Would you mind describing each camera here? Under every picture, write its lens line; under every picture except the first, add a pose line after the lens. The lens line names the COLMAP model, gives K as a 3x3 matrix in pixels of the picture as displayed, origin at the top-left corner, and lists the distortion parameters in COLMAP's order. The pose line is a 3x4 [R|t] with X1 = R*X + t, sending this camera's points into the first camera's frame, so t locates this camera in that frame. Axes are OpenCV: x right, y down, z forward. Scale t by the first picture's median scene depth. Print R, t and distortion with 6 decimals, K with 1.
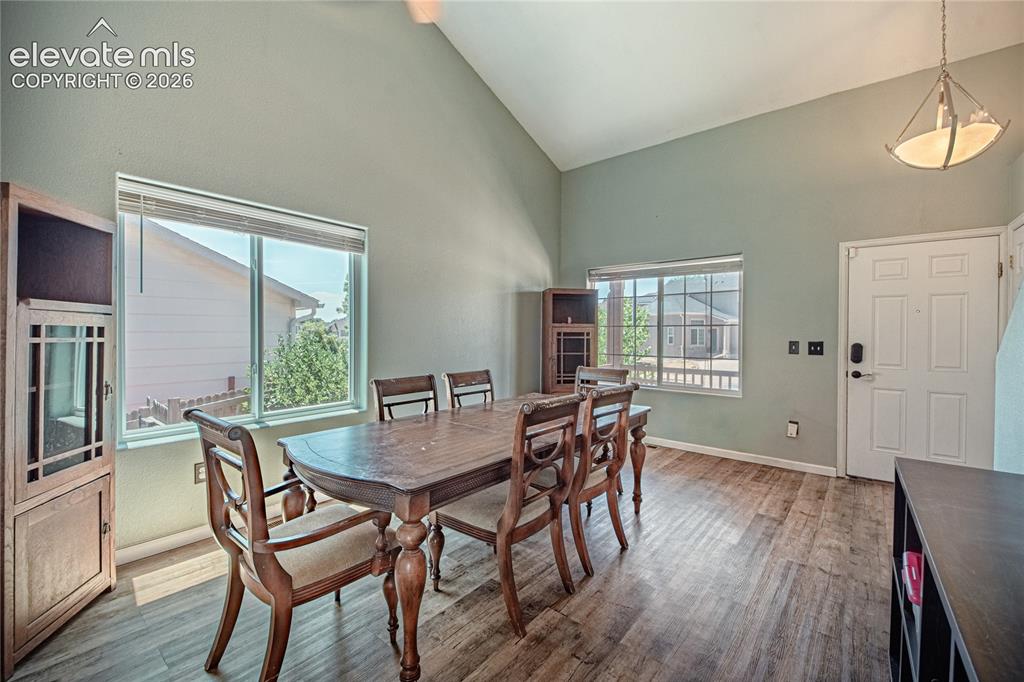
lens RADIAL K [[452.4, 0, 512.0], [0, 452.4, 341.0], [0, 0, 1]] dist [0.015511, -0.000191]
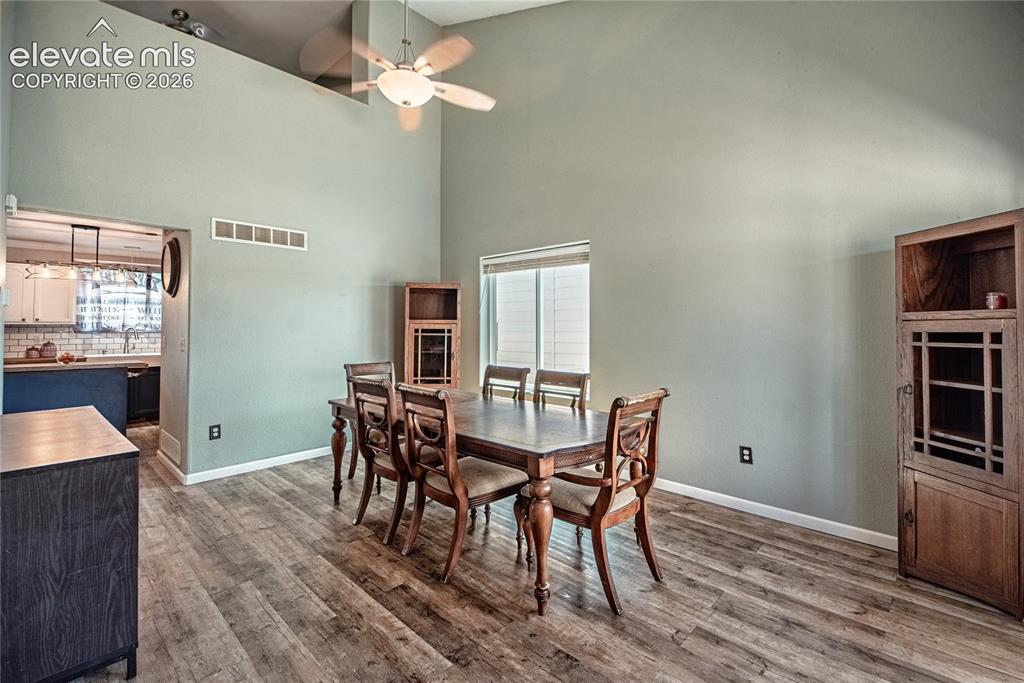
lens RADIAL K [[449.1, 0, 512.0], [0, 449.1, 341.5], [0, 0, 1]] dist [0.000490, -0.000024]
pose [[-0.105604, 0.014792, -0.994298, 1.097564], [-0.027647, 0.999459, 0.017805, -0.013886], [0.994024, 0.029370, -0.105138, 1.240249]]
